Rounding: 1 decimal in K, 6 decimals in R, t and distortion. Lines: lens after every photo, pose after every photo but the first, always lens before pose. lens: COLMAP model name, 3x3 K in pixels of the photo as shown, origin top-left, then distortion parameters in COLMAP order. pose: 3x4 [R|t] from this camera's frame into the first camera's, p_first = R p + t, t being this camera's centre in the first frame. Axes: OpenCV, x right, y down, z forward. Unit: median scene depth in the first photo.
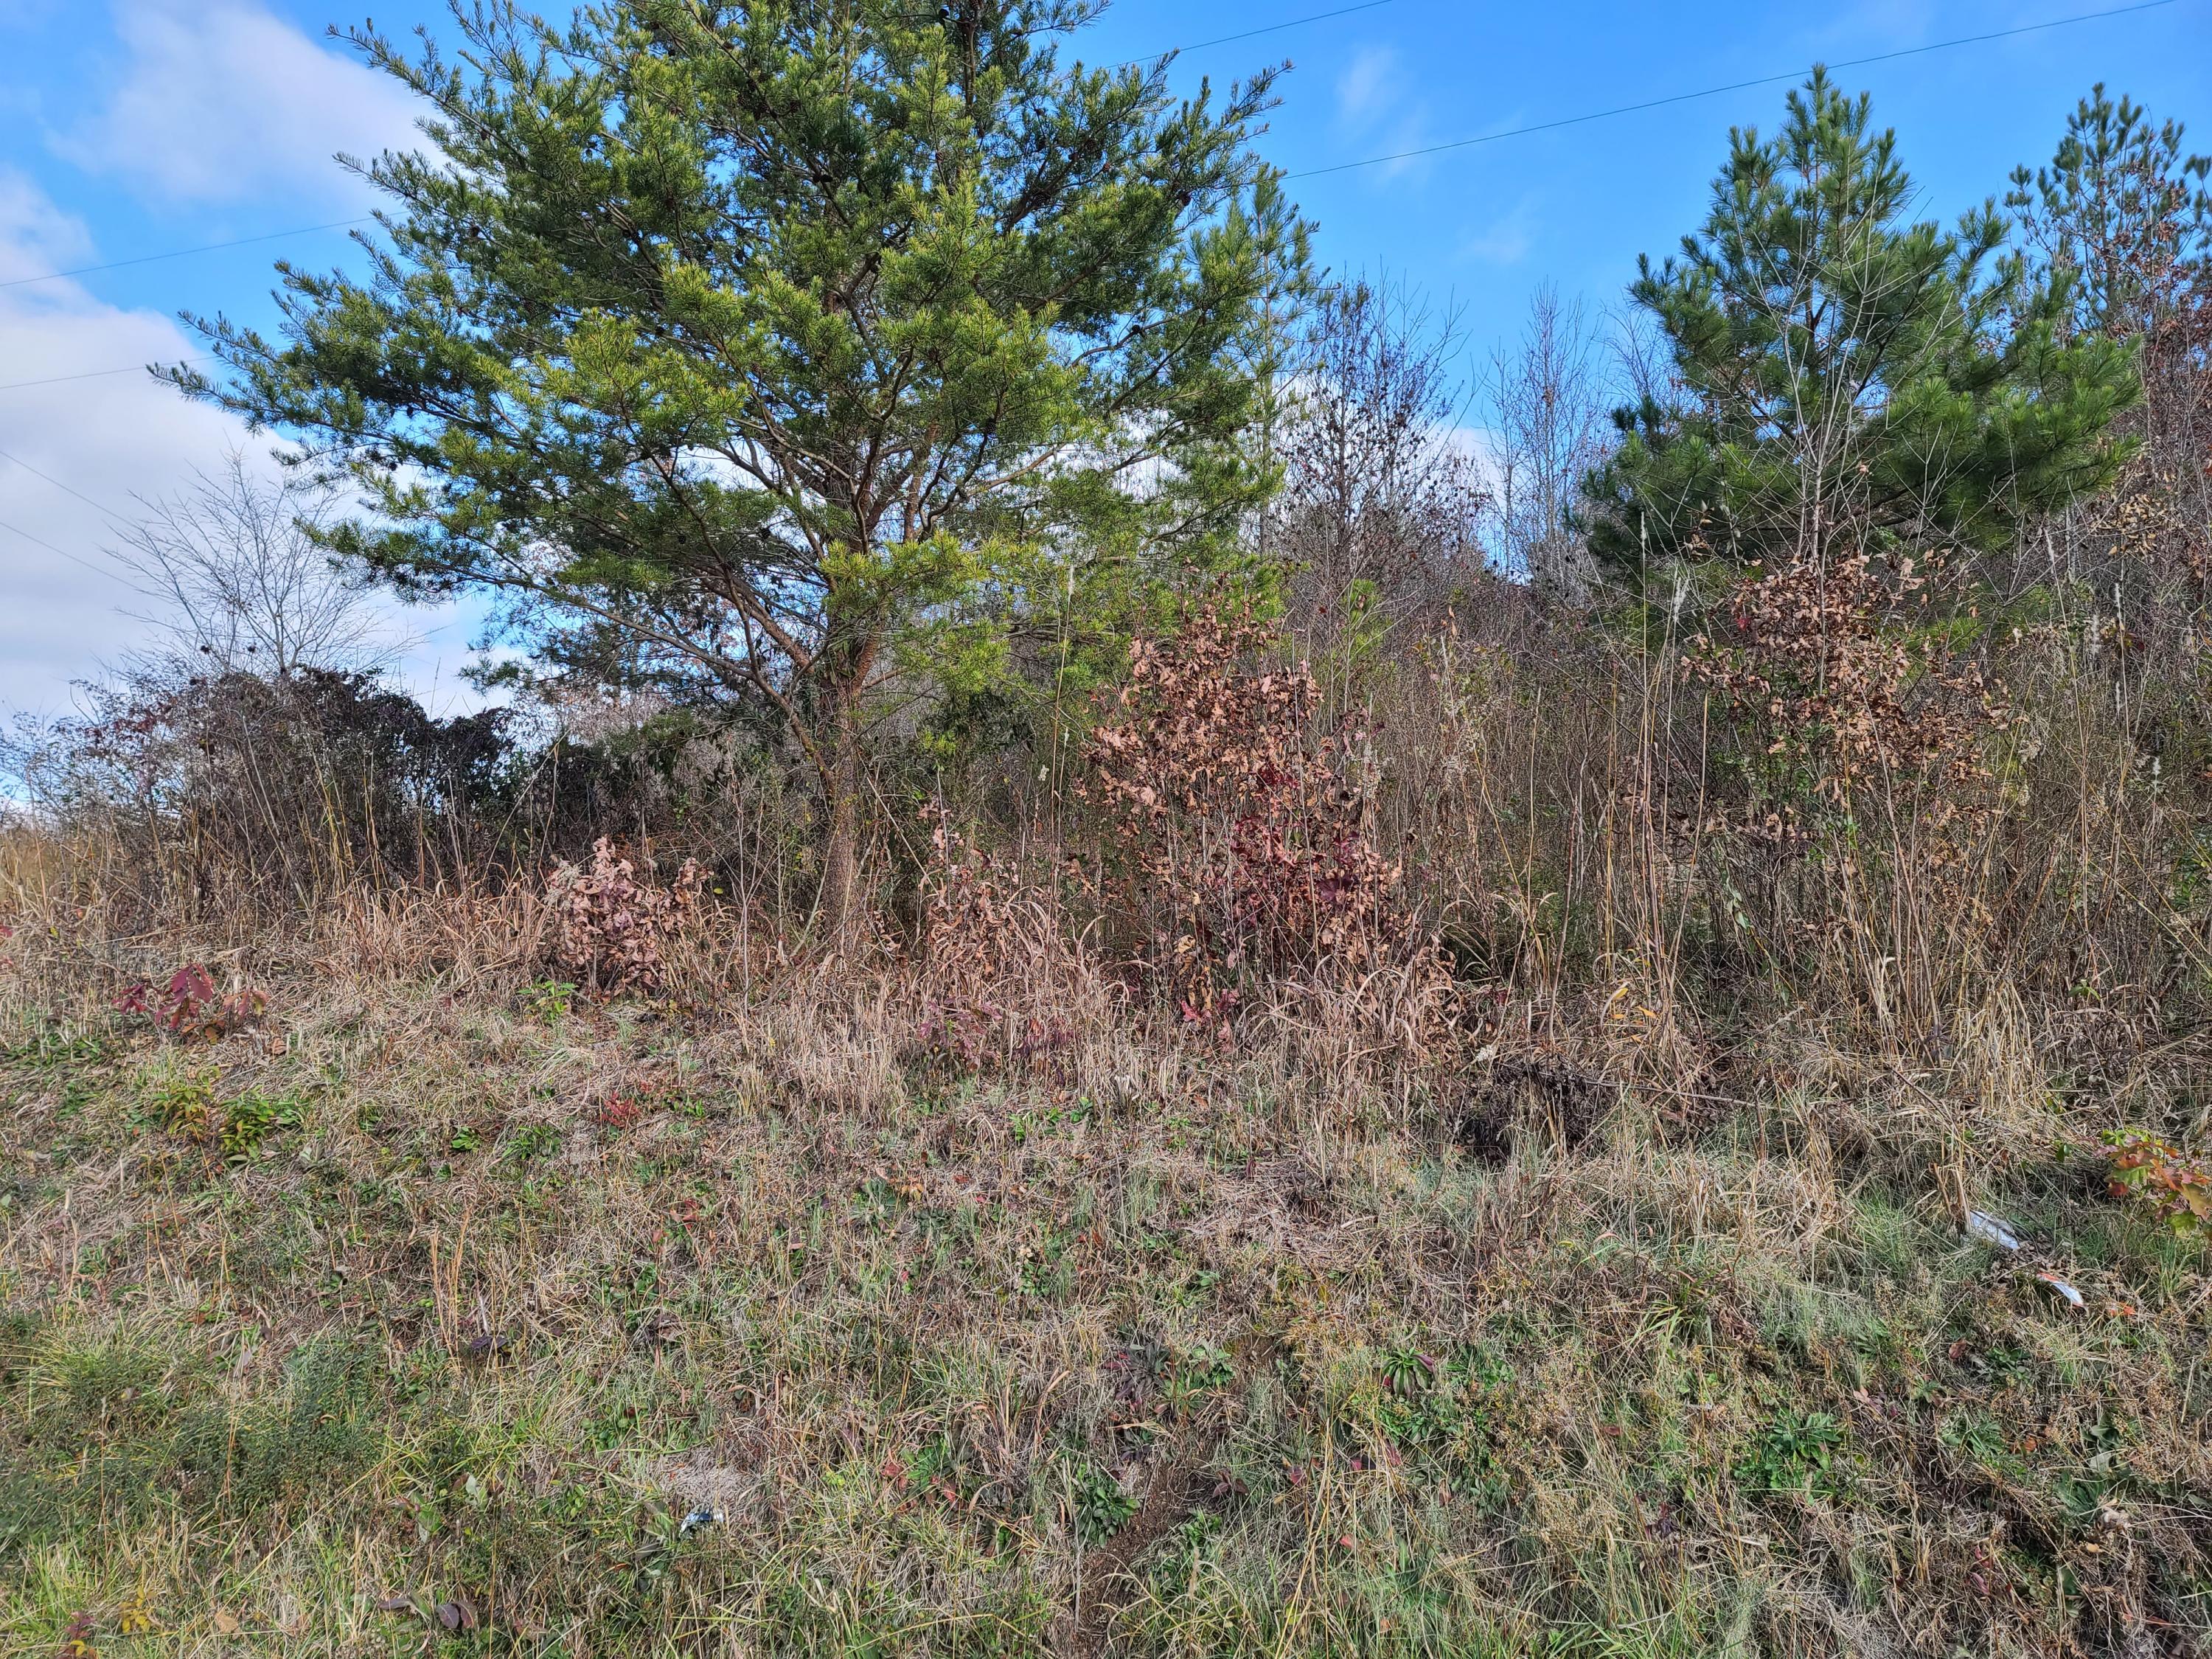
lens RADIAL K [[1610.4, 0, 1106.0], [0, 1610.4, 829.5], [0, 0, 1]] dist [0.110551, -0.101321]
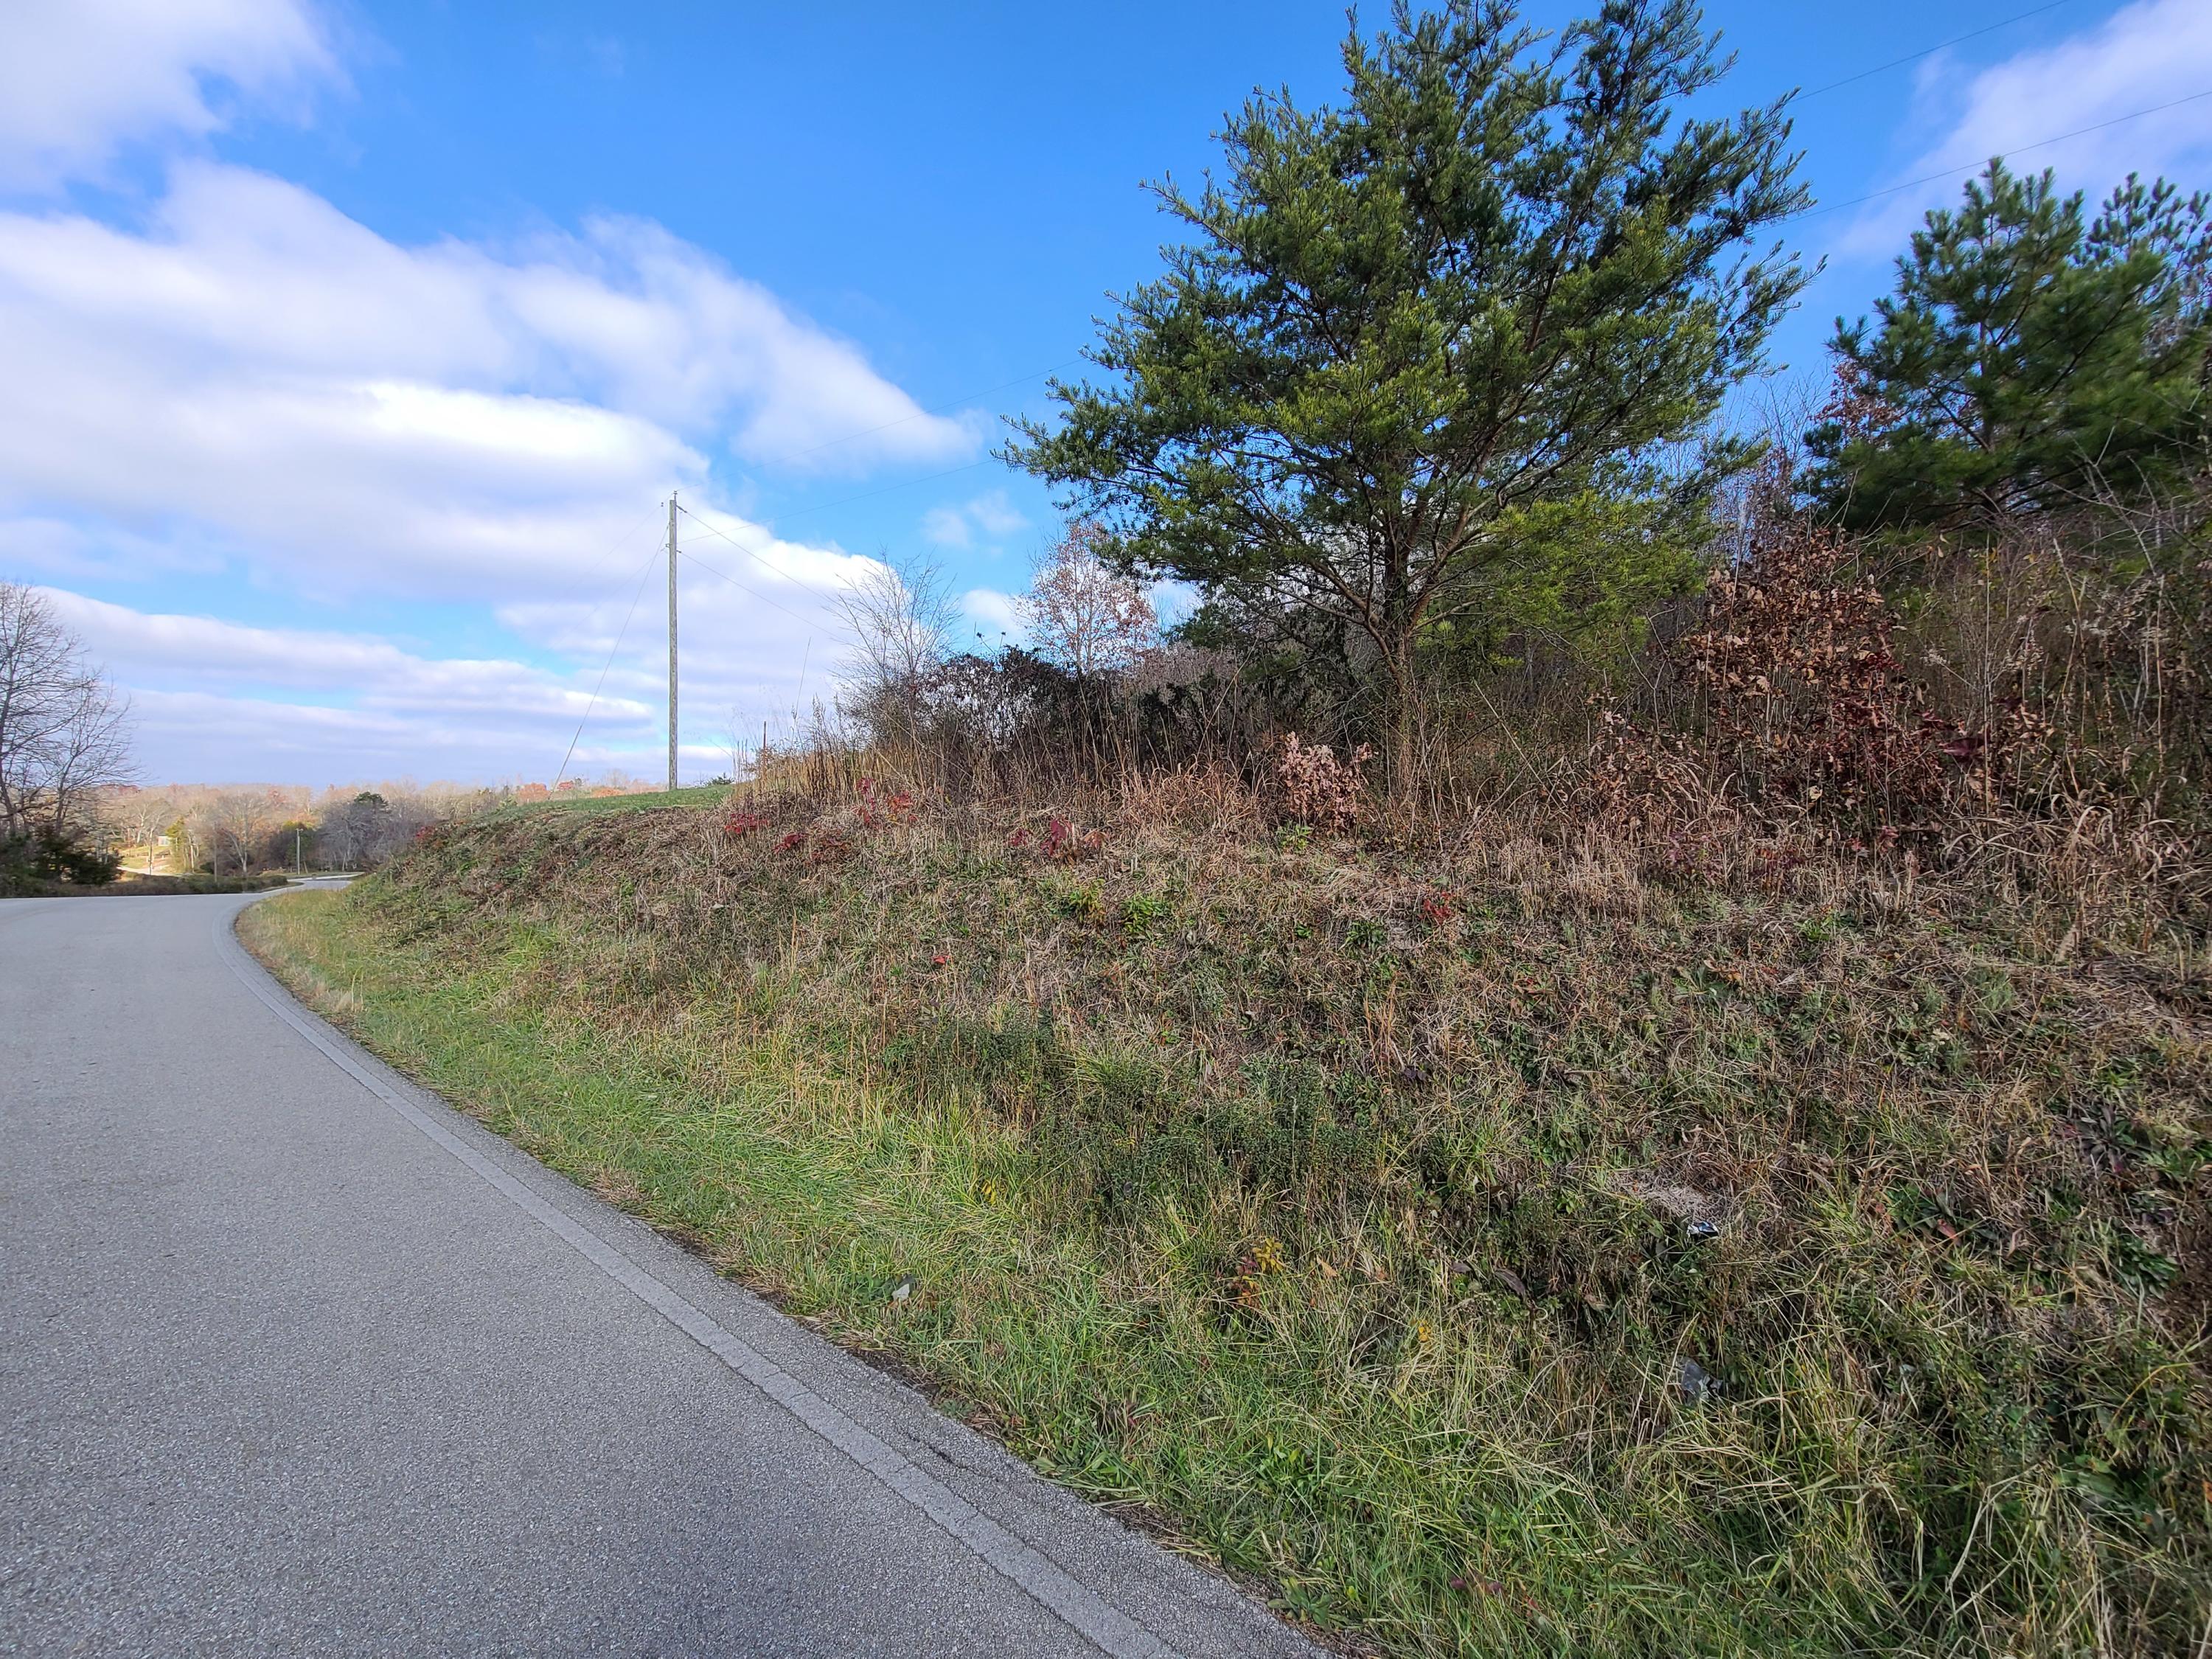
lens RADIAL K [[906.9, 0, 1106.0], [0, 906.9, 829.5], [0, 0, 1]] dist [0.001477, 0.000325]
pose [[0.977348, -0.012075, -0.211296, -0.292436], [0.030122, 0.996144, 0.082402, 0.020188], [0.209486, -0.086900, 0.973942, 0.130372]]
